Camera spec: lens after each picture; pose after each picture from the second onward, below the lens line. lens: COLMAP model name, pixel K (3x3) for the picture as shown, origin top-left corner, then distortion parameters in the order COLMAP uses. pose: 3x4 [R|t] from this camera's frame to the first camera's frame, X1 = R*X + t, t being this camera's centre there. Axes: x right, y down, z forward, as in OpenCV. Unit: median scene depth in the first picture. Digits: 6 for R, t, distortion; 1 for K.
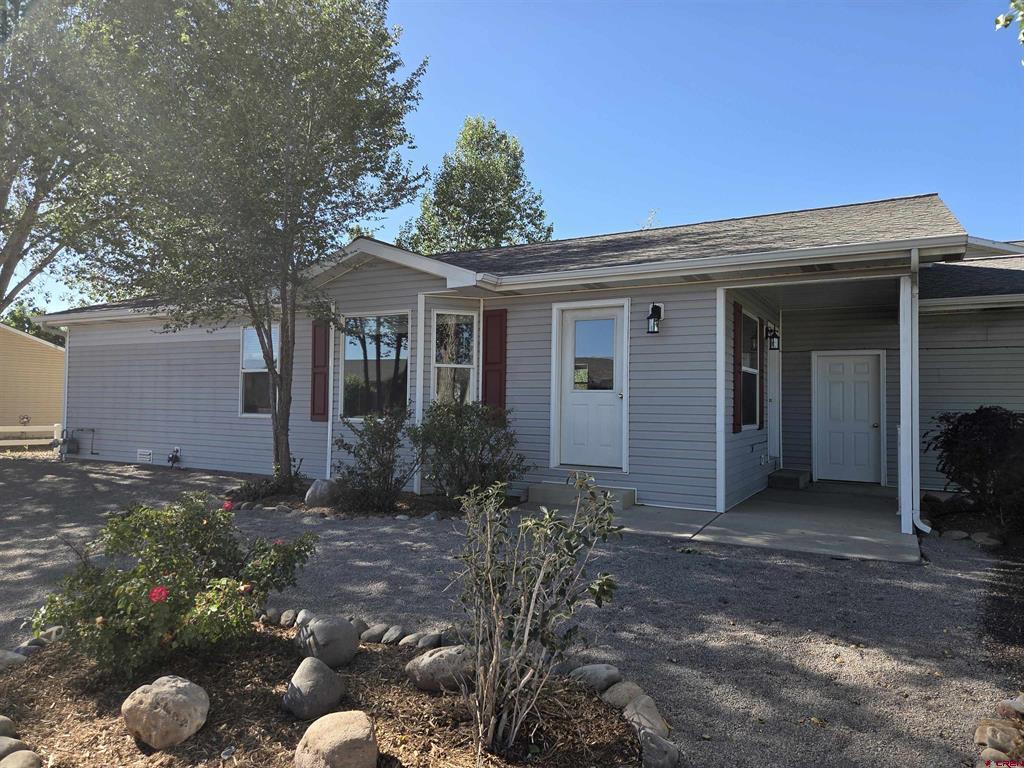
lens RADIAL K [[680.1, 0, 512.0], [0, 680.1, 384.0], [0, 0, 1]] dist [0.033635, -0.003018]
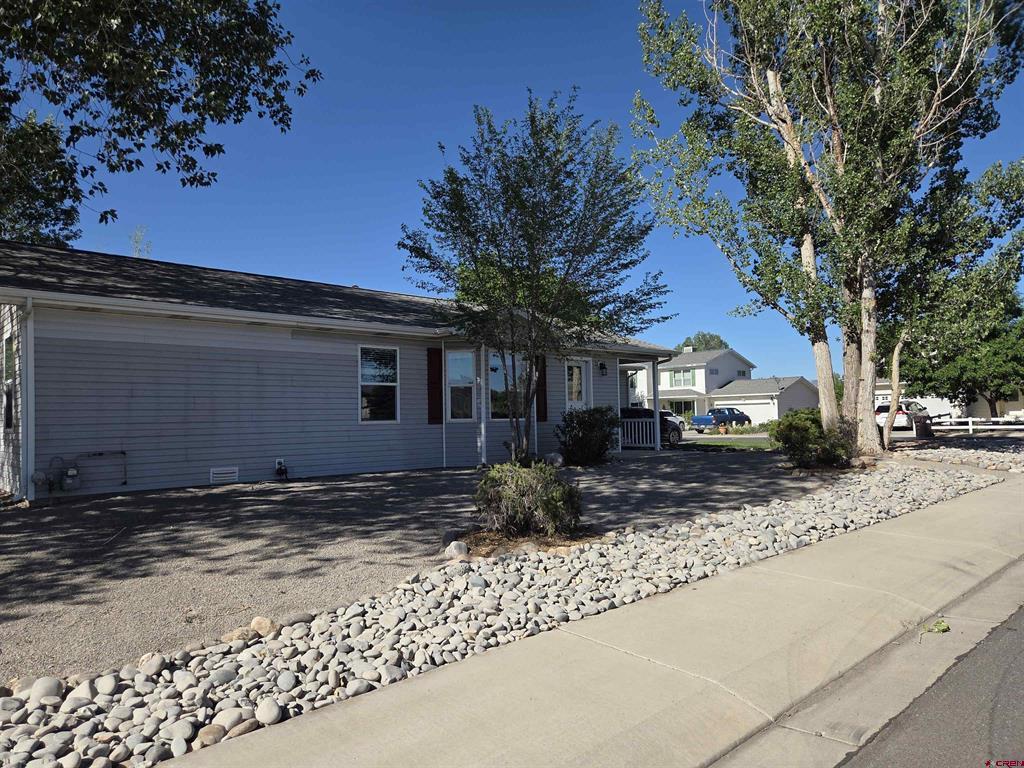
lens RADIAL K [[680.1, 0, 512.0], [0, 680.1, 384.0], [0, 0, 1]] dist [0.033635, -0.003018]
pose [[0.301009, 0.029020, 0.953180, -1.862338], [-0.001378, 0.999549, -0.029997, 0.019836], [-0.953620, 0.007716, 0.300913, 0.551803]]
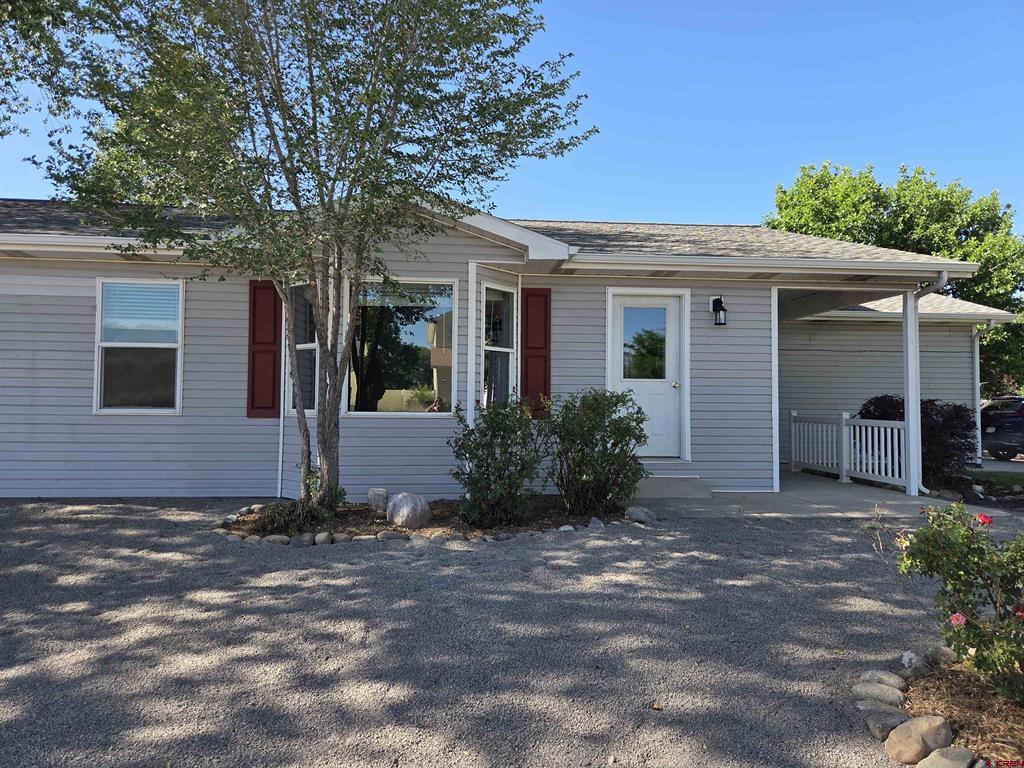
lens RADIAL K [[673.6, 0, 512.0], [0, 673.6, 384.0], [0, 0, 1]] dist [0.004309, 0.000071]
pose [[0.828177, 0.004366, 0.560450, -0.571545], [-0.015145, 0.999779, 0.014592, 0.004381], [-0.560262, -0.020572, 0.828060, 0.298553]]
